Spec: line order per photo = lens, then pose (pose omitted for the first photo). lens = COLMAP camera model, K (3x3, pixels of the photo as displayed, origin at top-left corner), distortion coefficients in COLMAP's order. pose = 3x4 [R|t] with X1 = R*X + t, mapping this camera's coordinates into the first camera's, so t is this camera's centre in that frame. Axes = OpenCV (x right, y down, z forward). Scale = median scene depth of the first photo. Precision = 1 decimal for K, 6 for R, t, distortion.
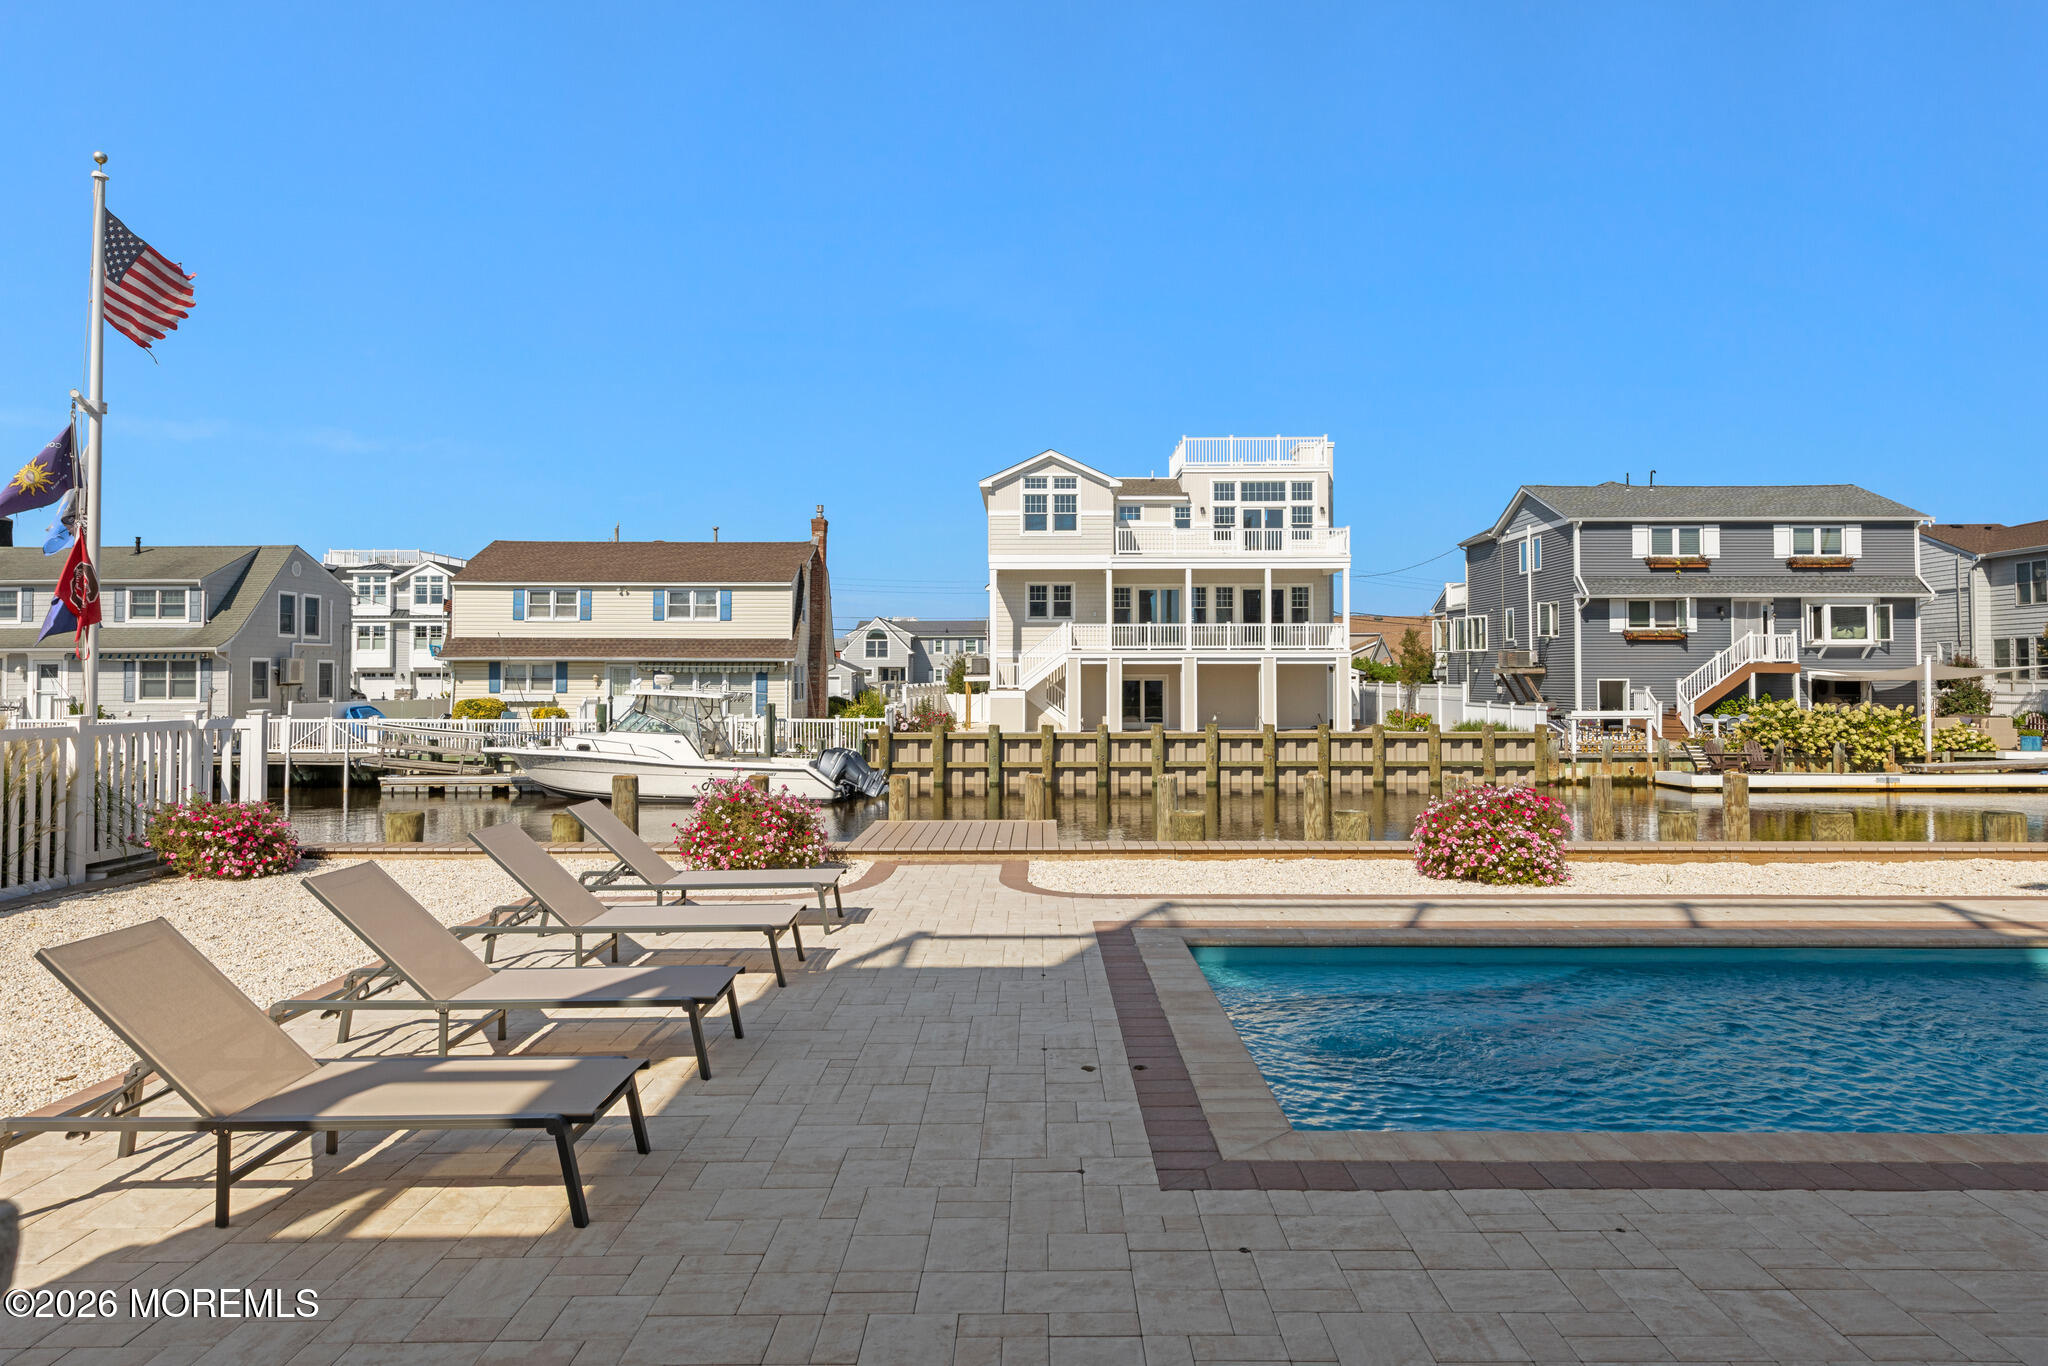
lens RADIAL K [[1233.3, 0, 1044.3], [0, 1233.3, 649.0], [0, 0, 1]] dist [0.013257, -0.000634]
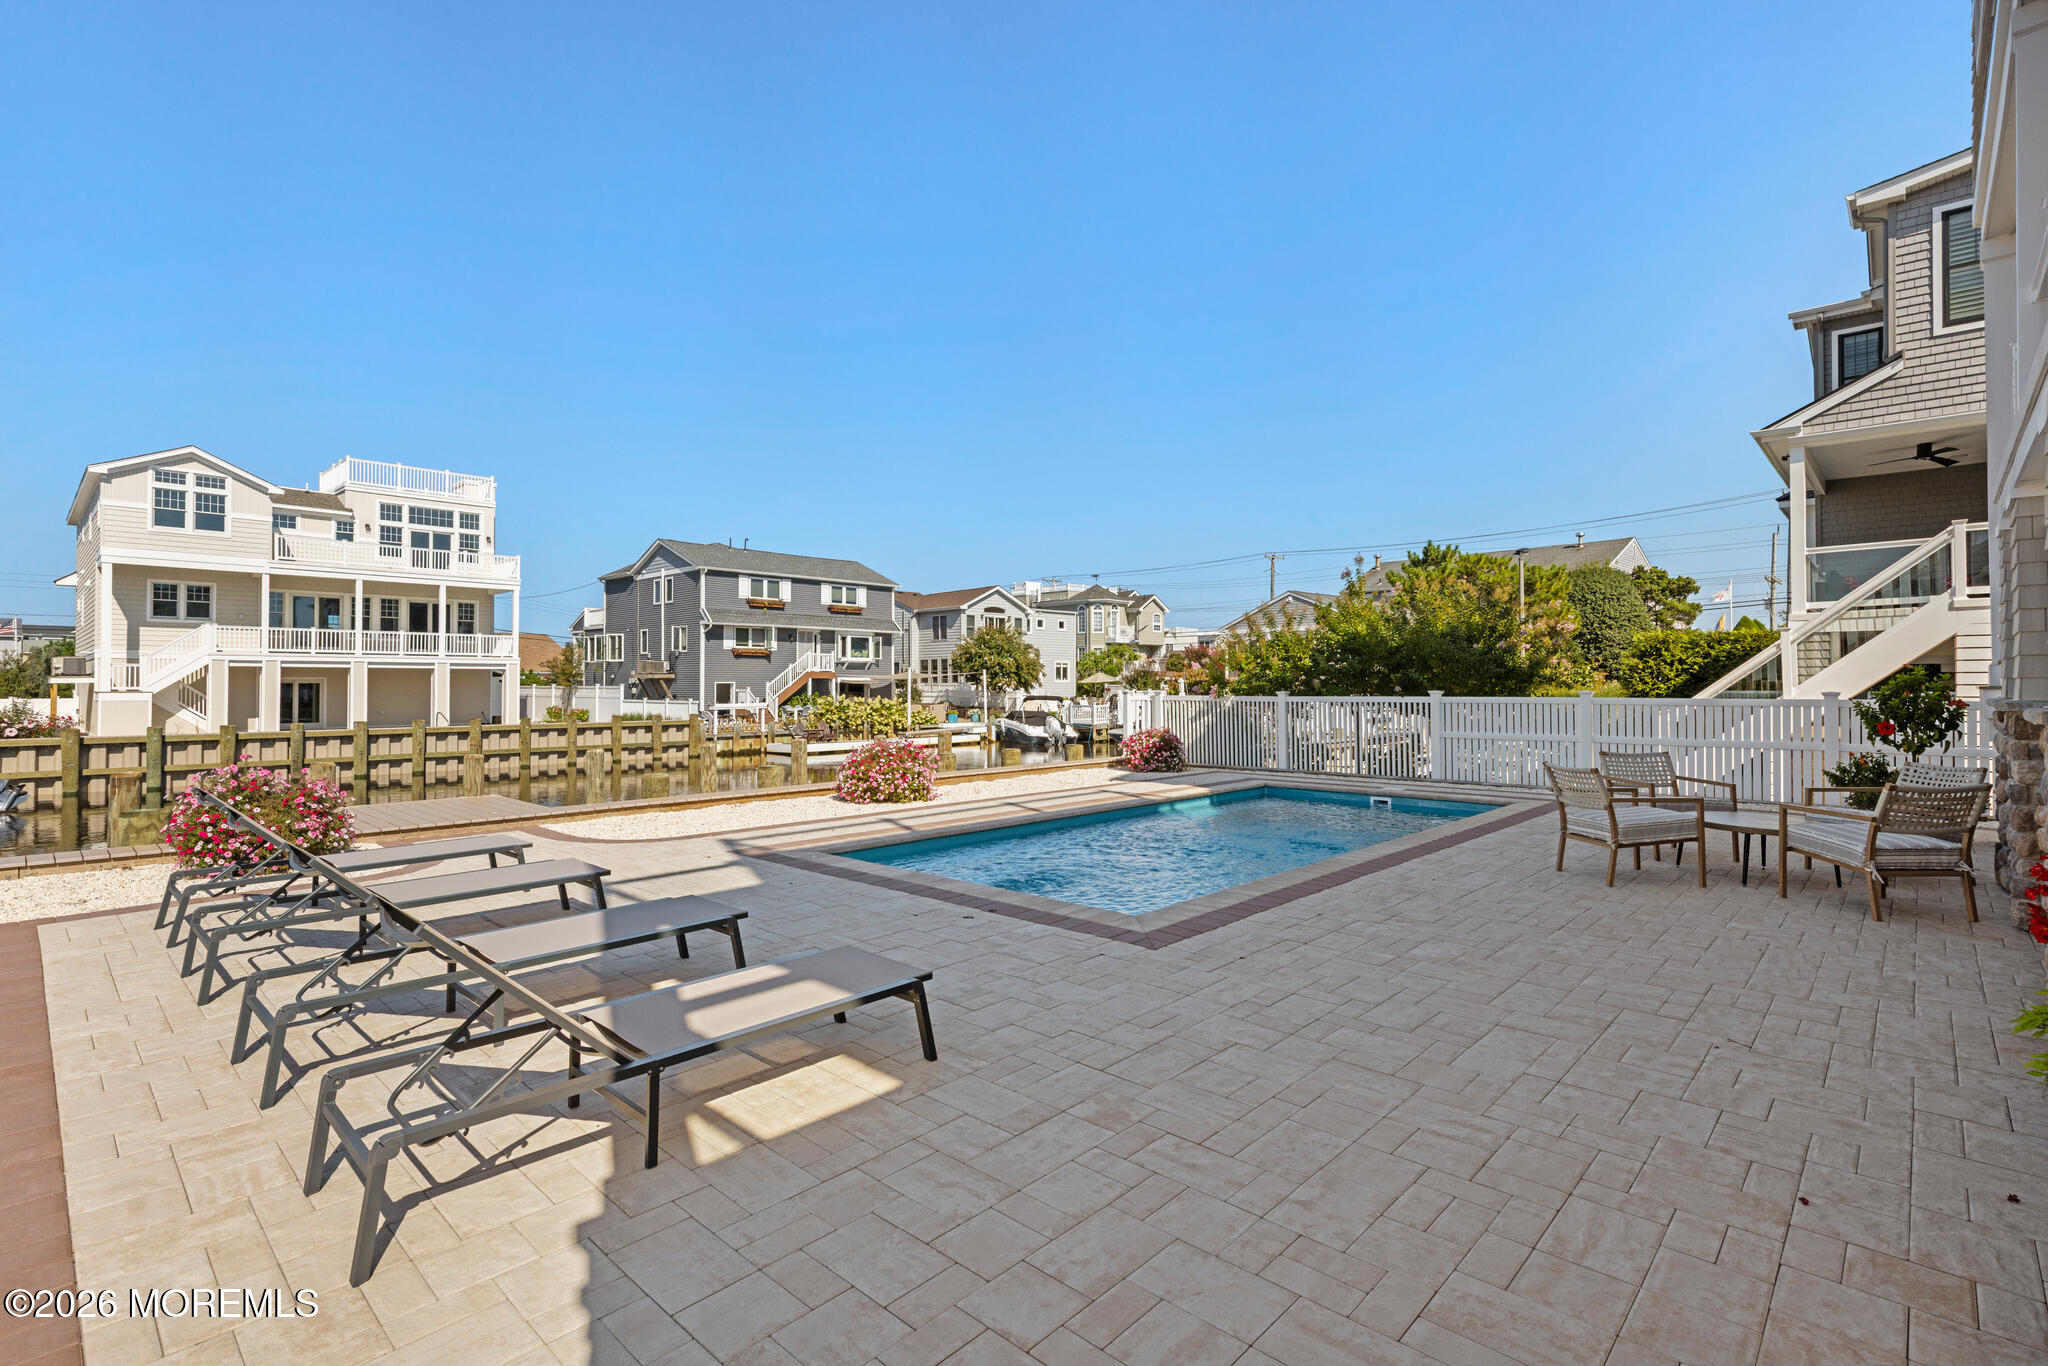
lens RADIAL K [[925.9, 0, 1014.0], [0, 925.9, 672.0], [0, 0, 1]] dist [0.000901, -0.000379]
pose [[0.690570, 0.010992, 0.723182, -0.079926], [-0.017845, 0.999839, 0.001844, 0.004842], [-0.723045, -0.014179, 0.690655, 0.022441]]
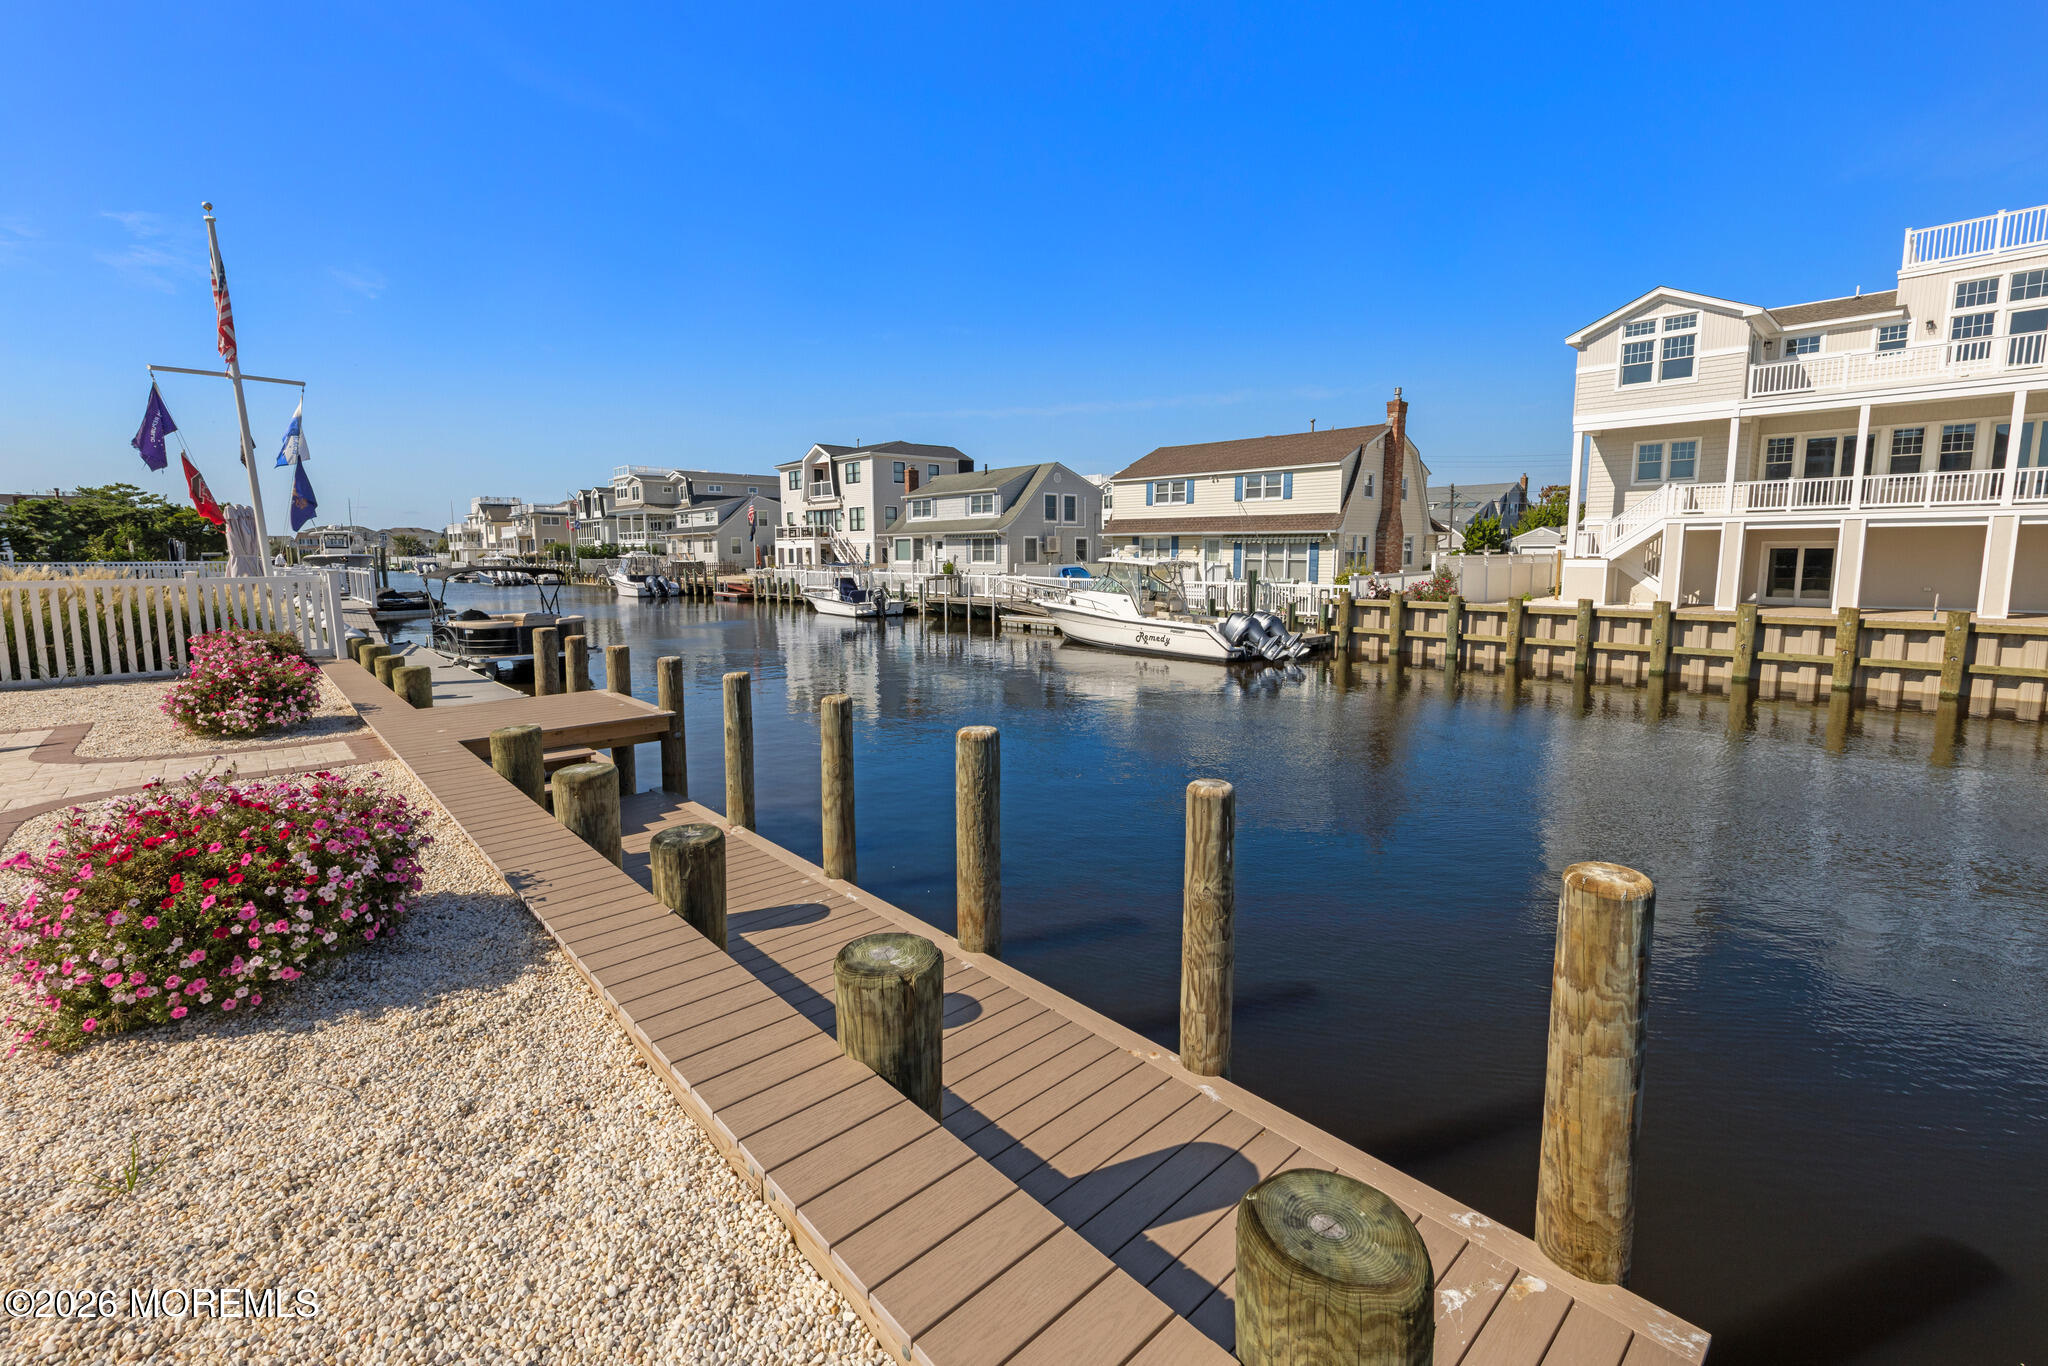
lens RADIAL K [[866.6, 0, 1011.7], [0, 866.6, 655.4], [0, 0, 1]] dist [0.009735, -0.001040]
pose [[0.685692, 0.085891, -0.722806, 0.173961], [0.021519, 0.990188, 0.138078, 0.004917], [0.727573, -0.110233, 0.677116, 0.222672]]
